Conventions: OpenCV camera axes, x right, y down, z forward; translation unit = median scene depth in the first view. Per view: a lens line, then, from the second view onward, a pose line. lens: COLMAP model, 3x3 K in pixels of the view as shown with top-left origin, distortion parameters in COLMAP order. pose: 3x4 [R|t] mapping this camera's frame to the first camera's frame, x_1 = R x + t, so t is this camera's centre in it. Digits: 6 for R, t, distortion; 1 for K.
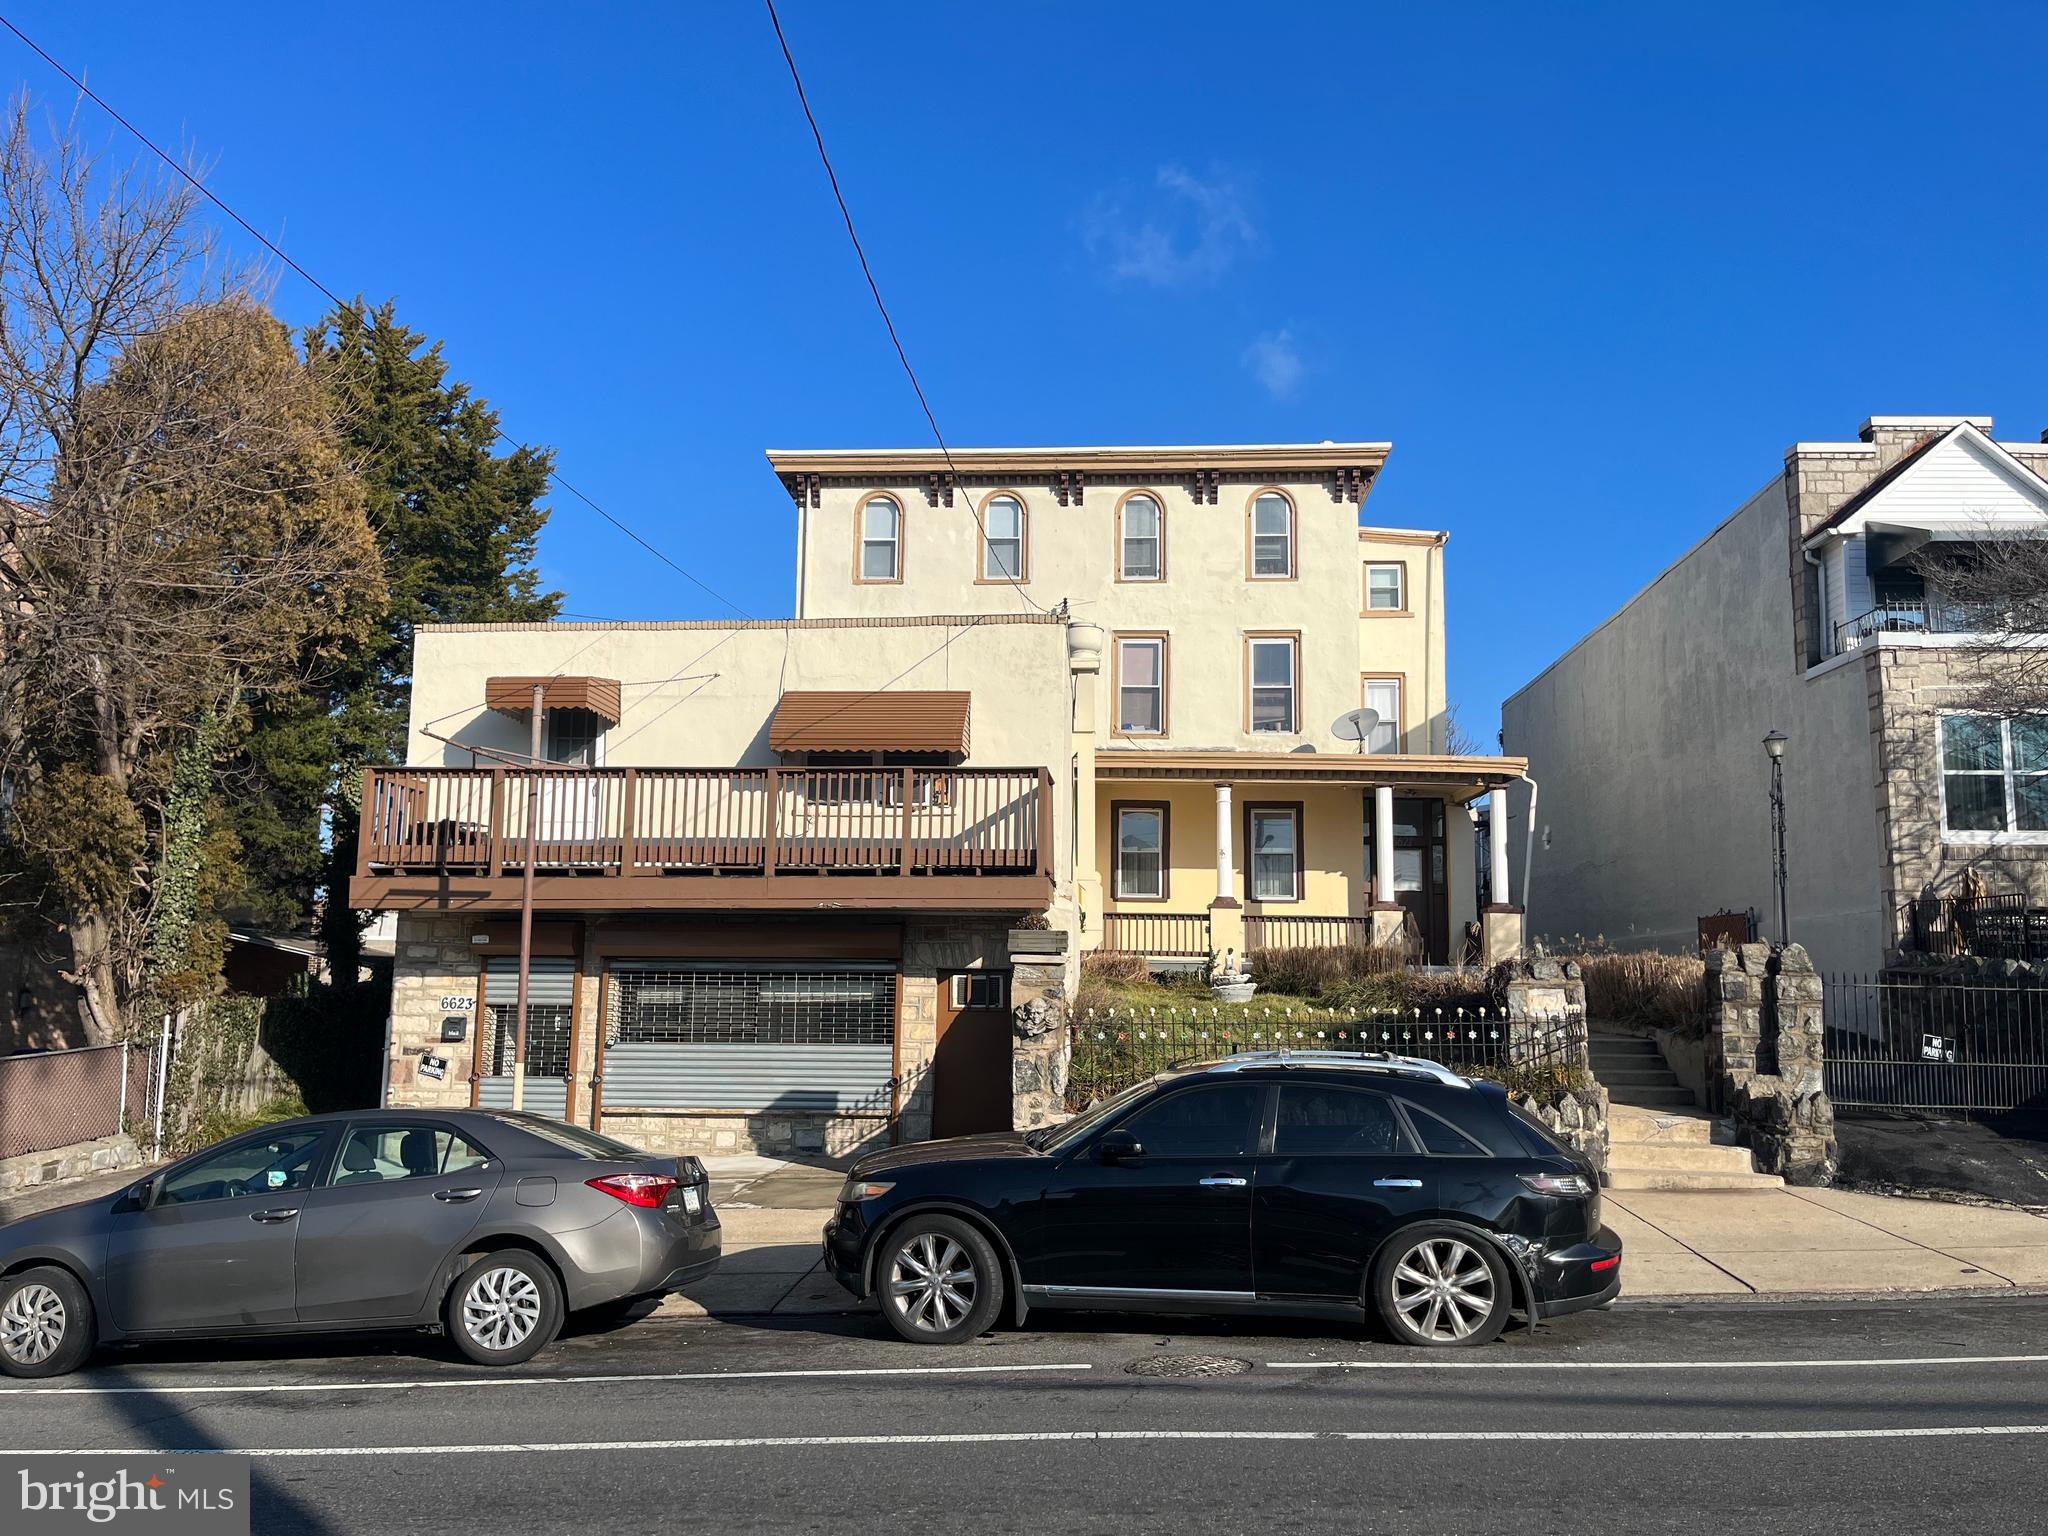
lens RADIAL K [[1548.6, 0, 1021.1], [0, 1548.6, 779.2], [0, 0, 1]] dist [0.010467, -0.001046]
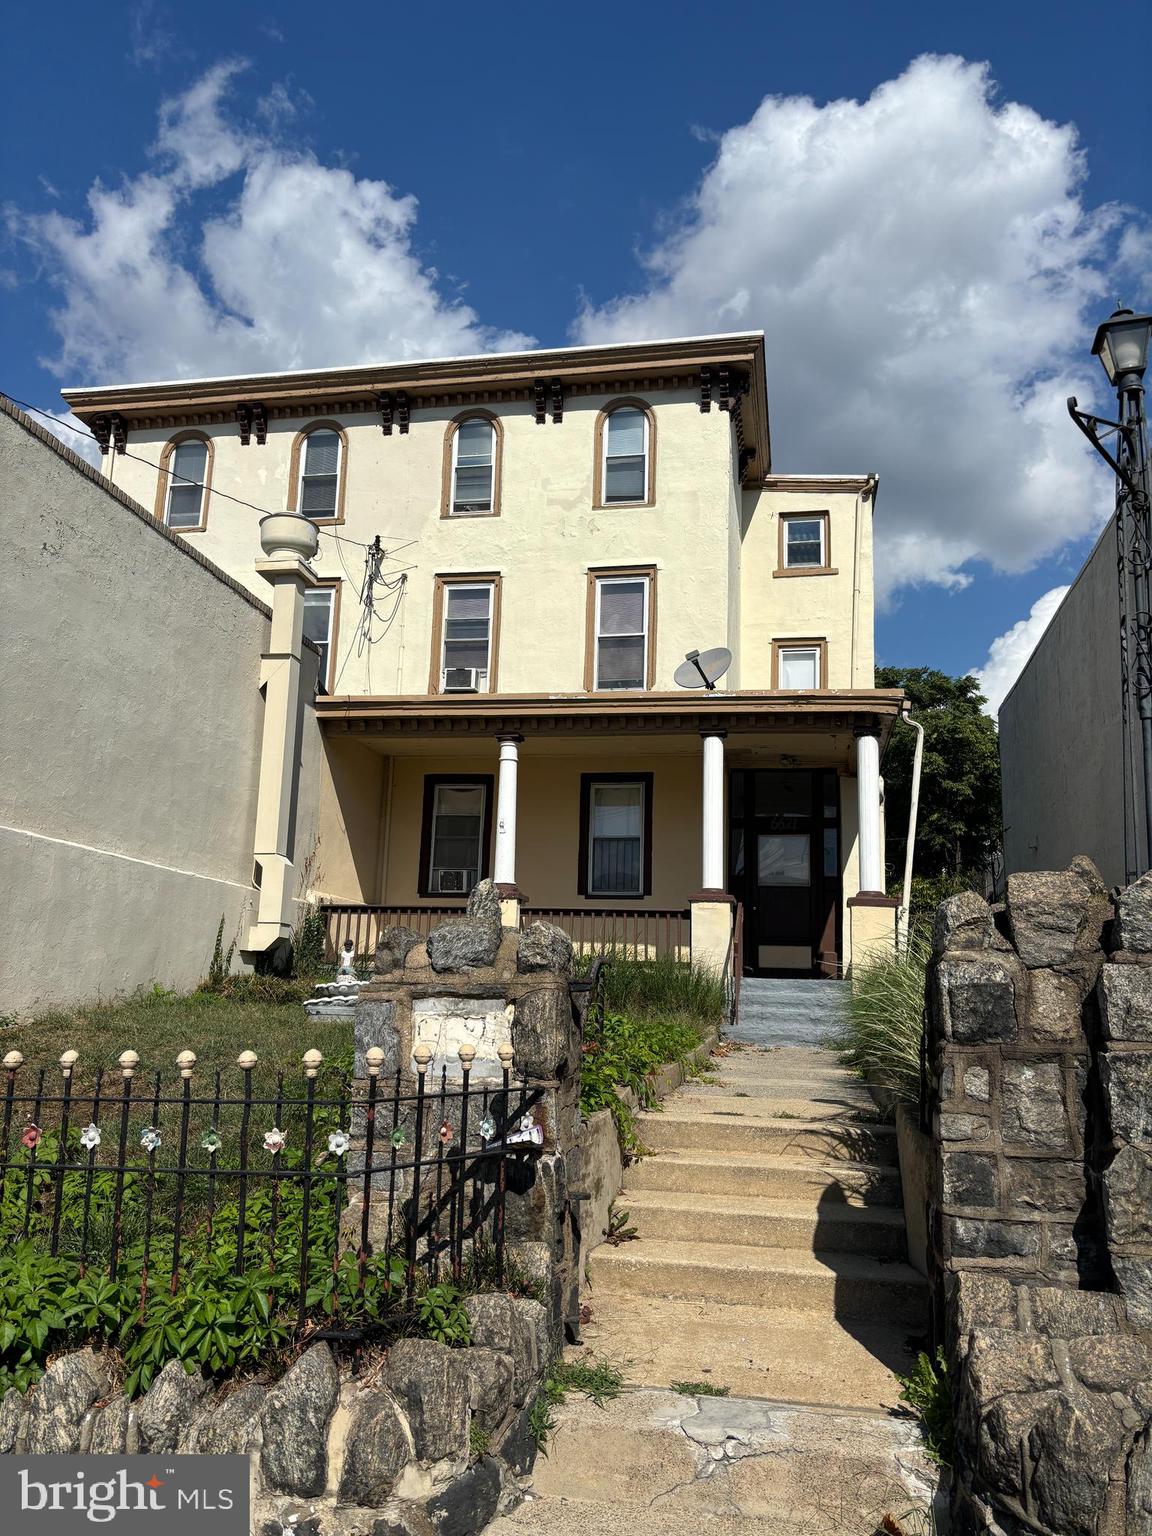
lens RADIAL K [[1179.1, 0, 580.7], [0, 1179.1, 774.6], [0, 0, 1]] dist [0.074504, -0.078437]
pose [[0.992835, -0.009095, -0.119144, 0.242469], [0.001268, 0.997845, -0.065605, 0.061447], [0.119484, 0.064983, 0.990707, 0.439163]]
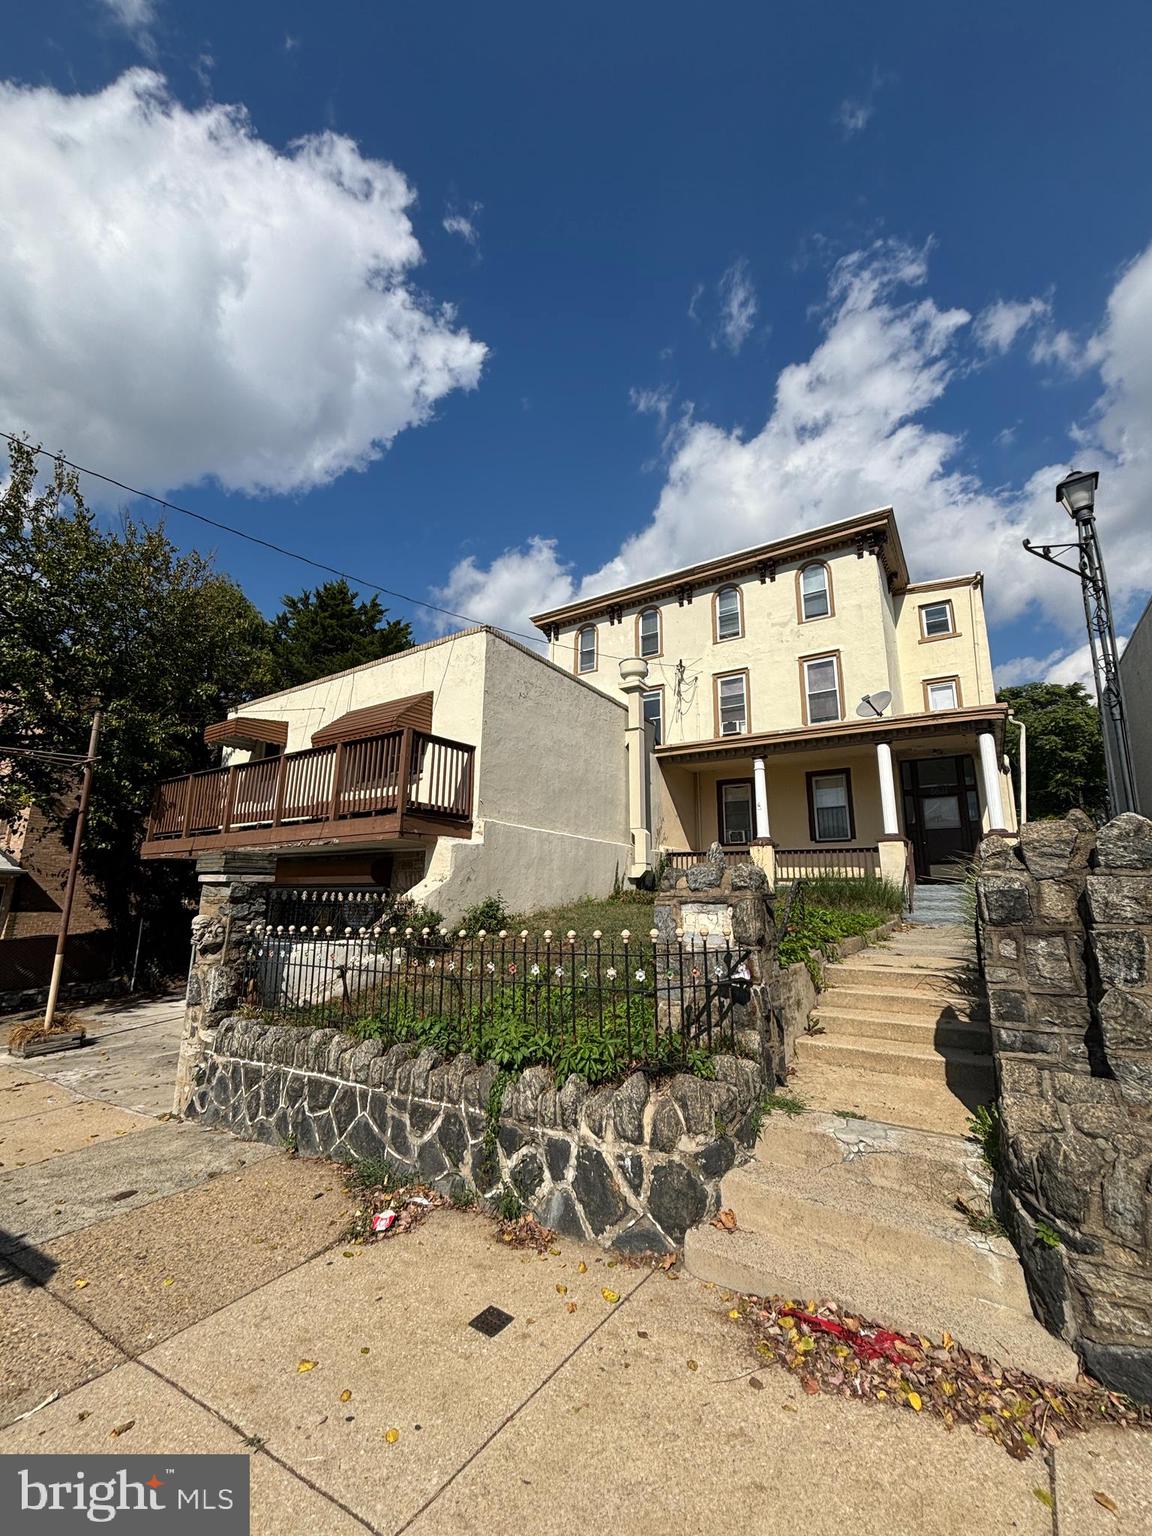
lens RADIAL K [[630.7, 0, 577.6], [0, 630.7, 764.9], [0, 0, 1]] dist [0.010079, -0.000875]
pose [[0.876740, -0.108365, -0.468598, 0.260993], [0.068058, 0.992436, -0.102170, 0.059054], [0.476125, 0.057685, 0.877484, 0.431905]]
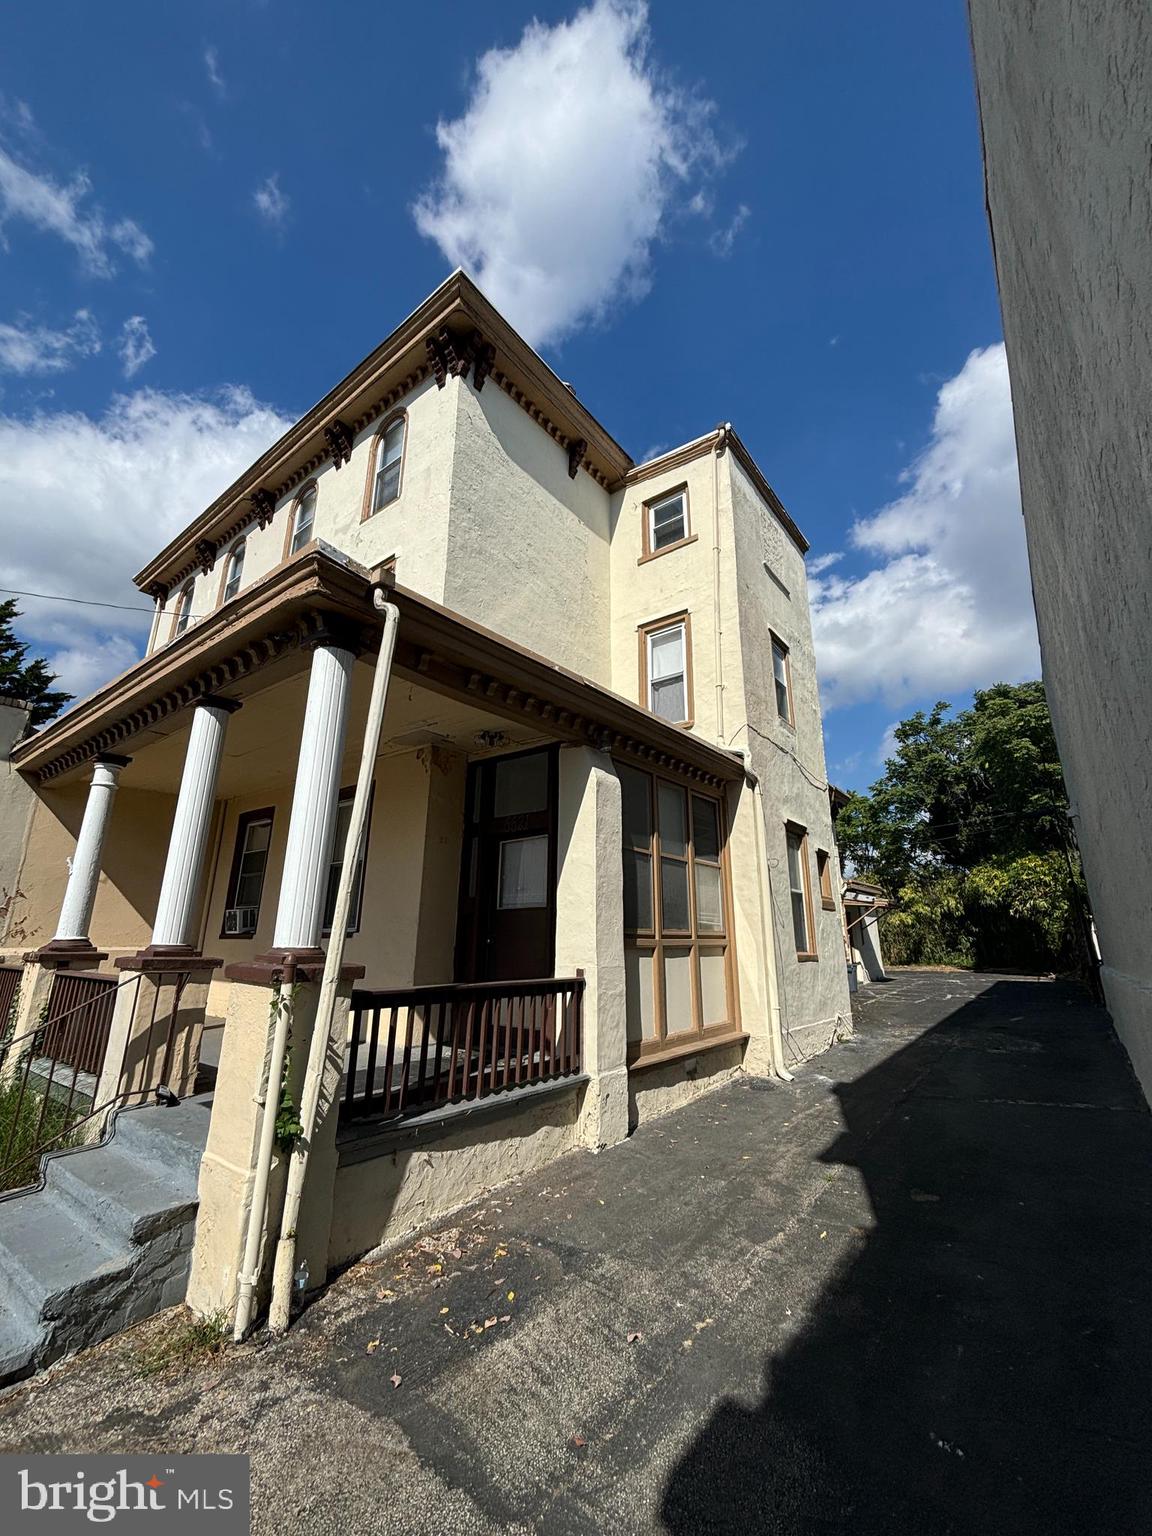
lens RADIAL K [[630.7, 0, 573.7], [0, 630.7, 757.0], [0, 0, 1]] dist [0.010079, -0.000875]
pose [[0.830537, -0.164474, -0.532124, 0.449010], [0.081238, 0.980959, -0.176409, 0.065712], [0.551007, 0.103285, 0.828084, 0.914909]]
